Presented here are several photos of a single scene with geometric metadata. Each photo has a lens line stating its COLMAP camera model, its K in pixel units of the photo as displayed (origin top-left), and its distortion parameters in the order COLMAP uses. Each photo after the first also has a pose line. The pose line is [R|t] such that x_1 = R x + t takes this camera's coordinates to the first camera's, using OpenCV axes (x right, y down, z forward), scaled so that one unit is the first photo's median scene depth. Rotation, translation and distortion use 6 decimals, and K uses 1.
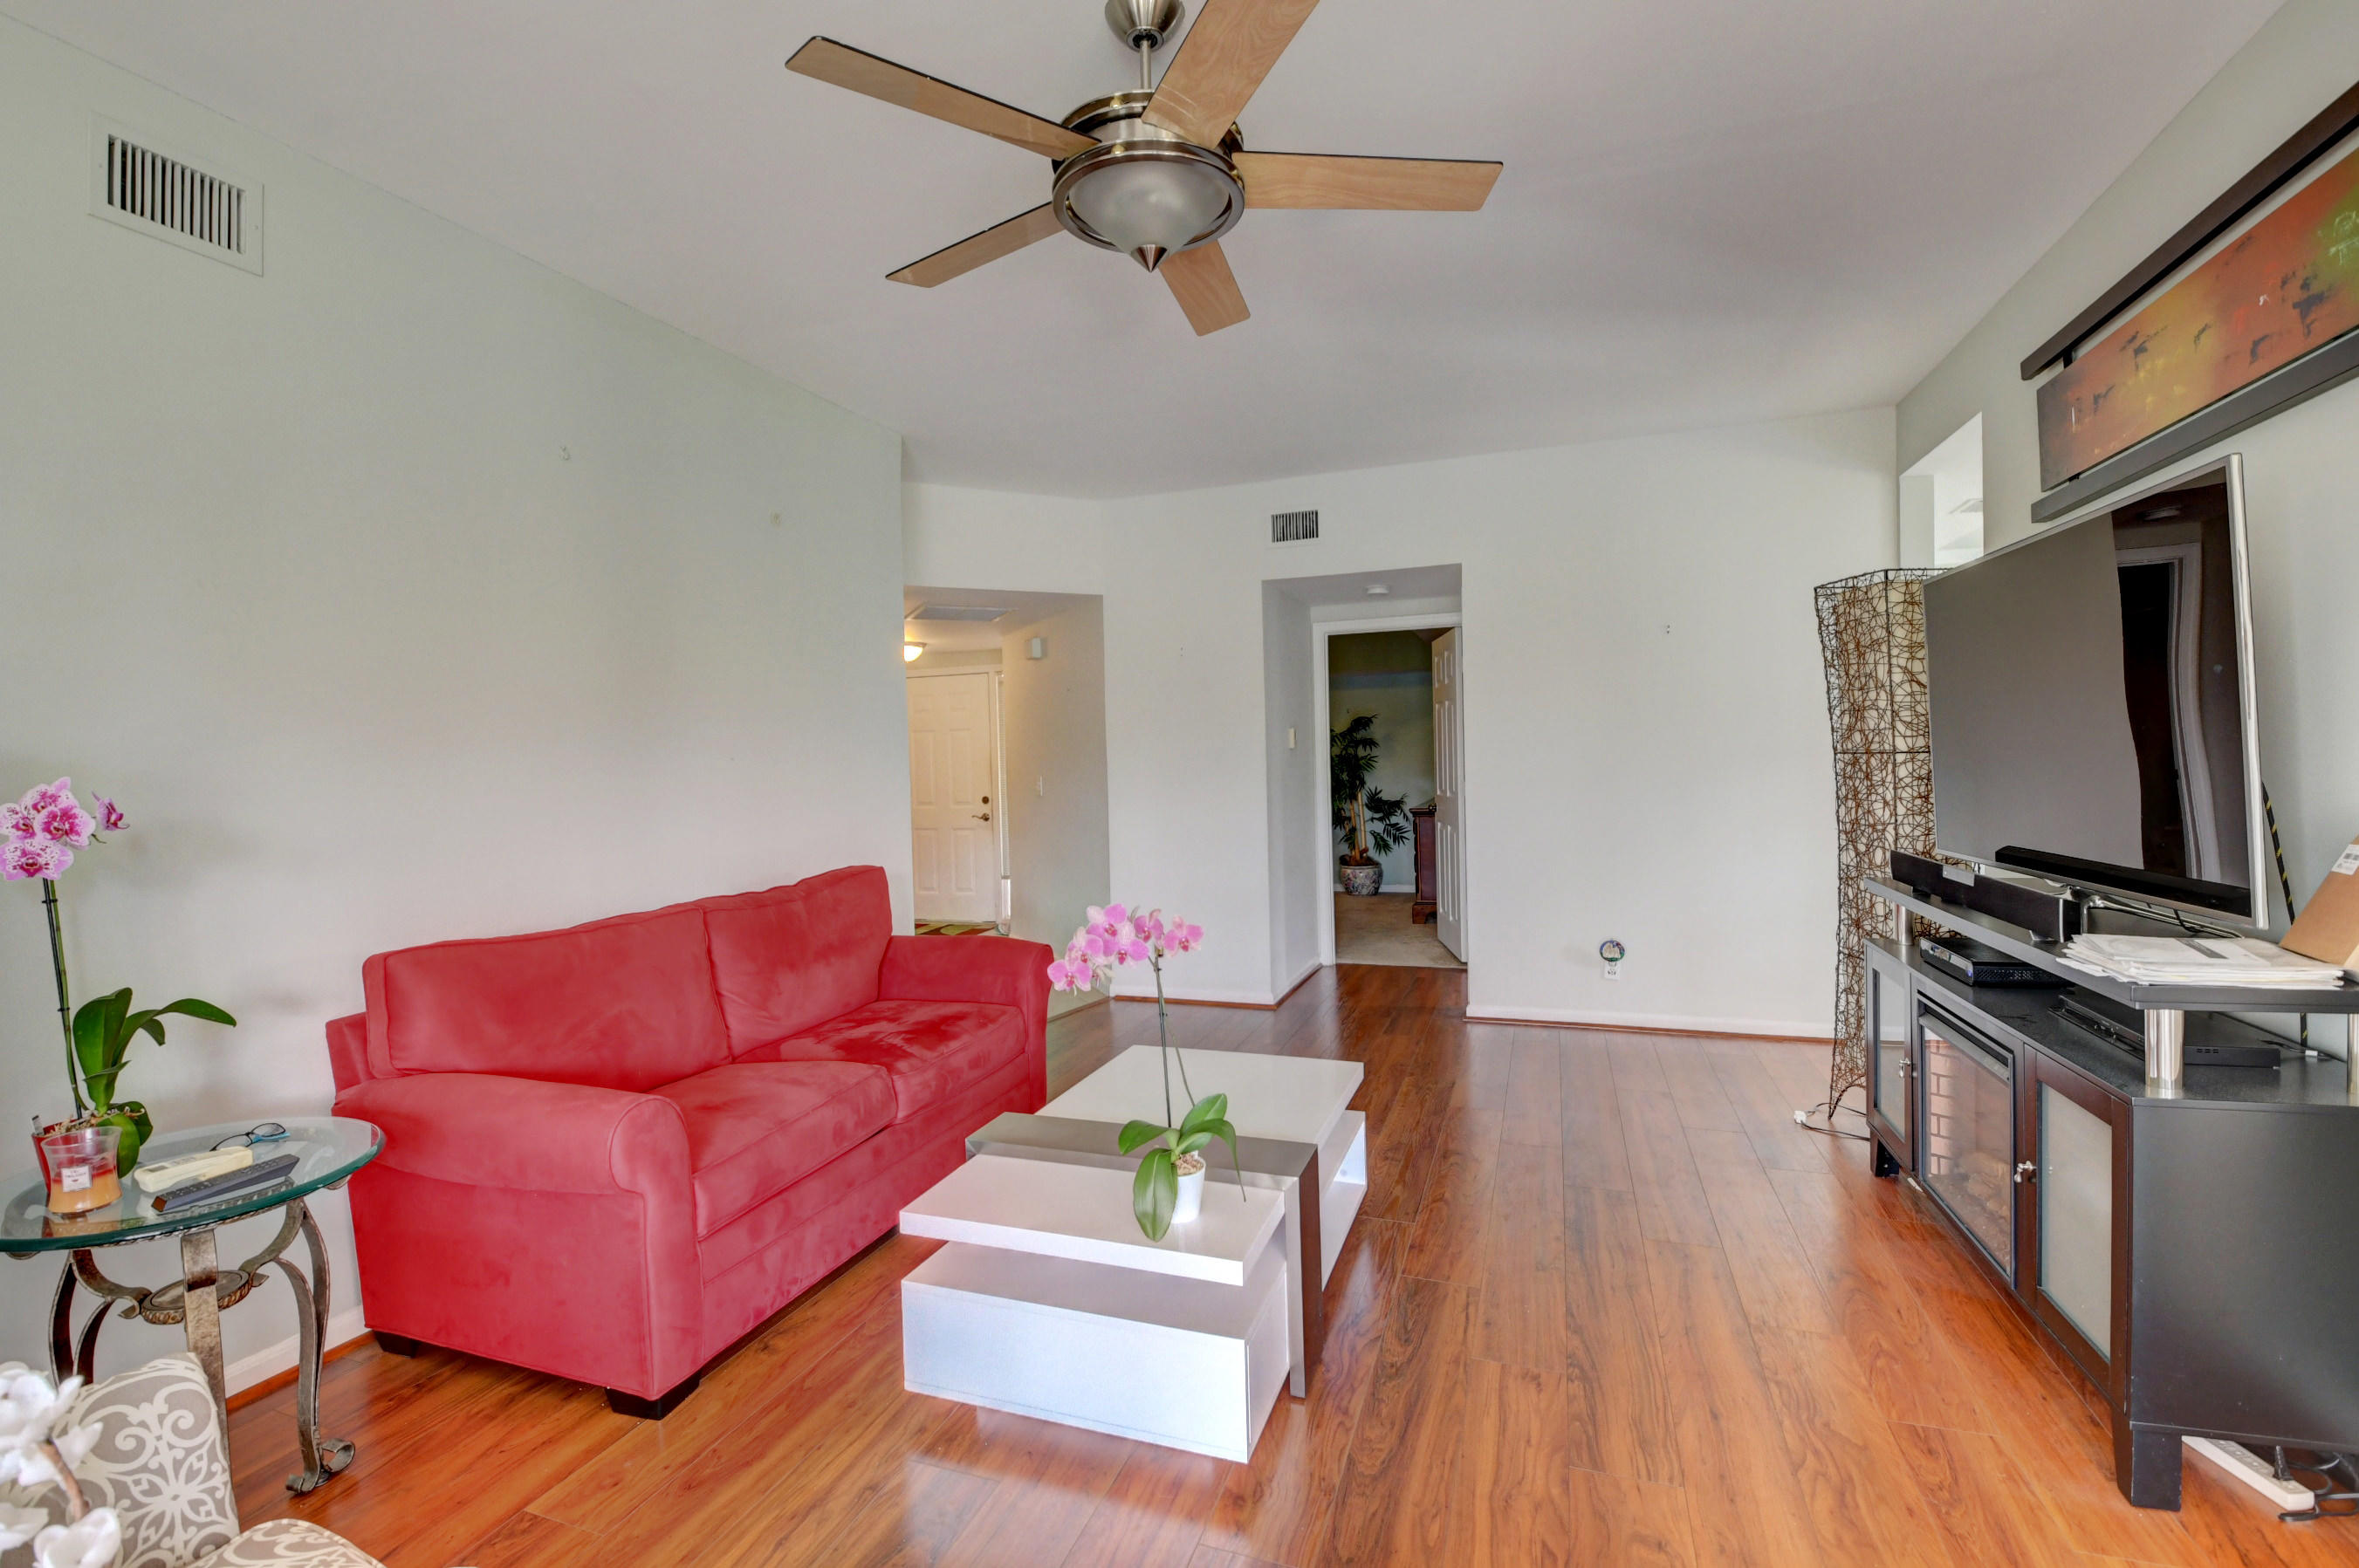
lens RADIAL K [[1021.9, 0, 1184.5], [0, 1021.9, 776.2], [0, 0, 1]] dist [0.002436, -0.013311]
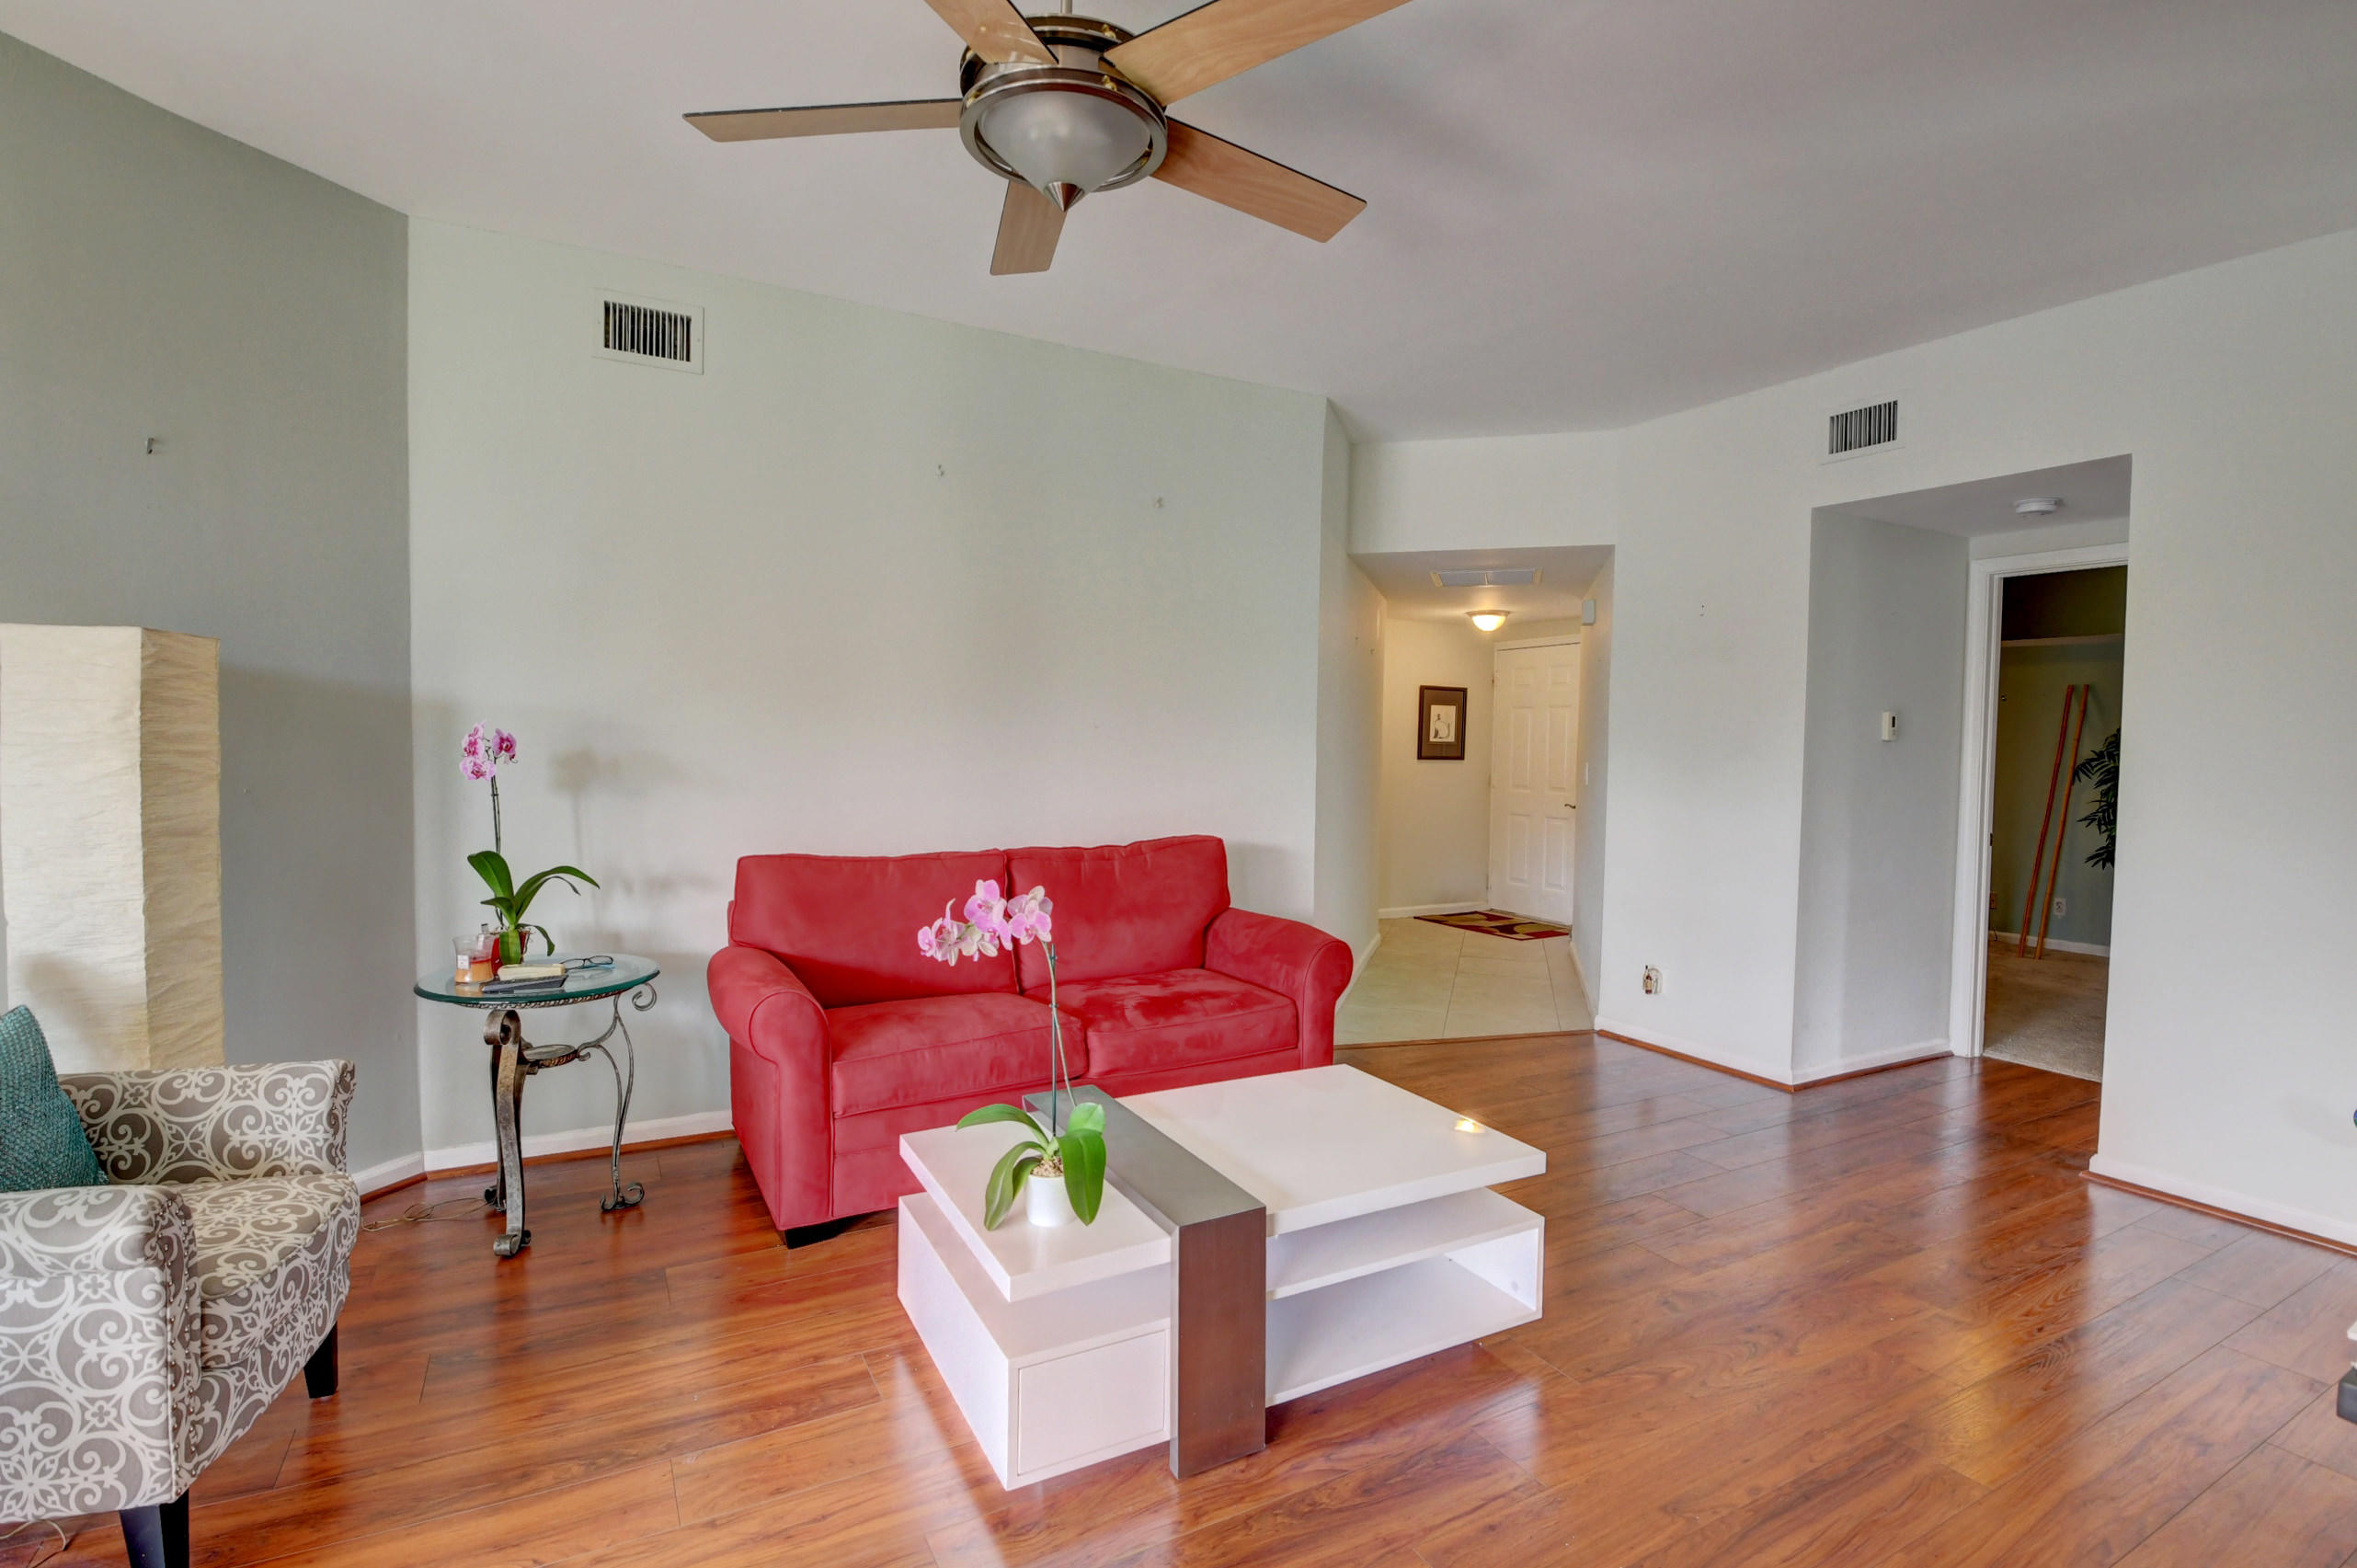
lens RADIAL K [[1072.3, 0, 1148.3], [0, 1072.3, 777.2], [0, 0, 1]] dist [0.031744, -0.041186]
pose [[0.752458, 0.061111, -0.655799, 0.370185], [-0.047507, 0.998129, 0.038503, -0.010550], [0.656924, 0.002183, 0.753953, 0.163835]]
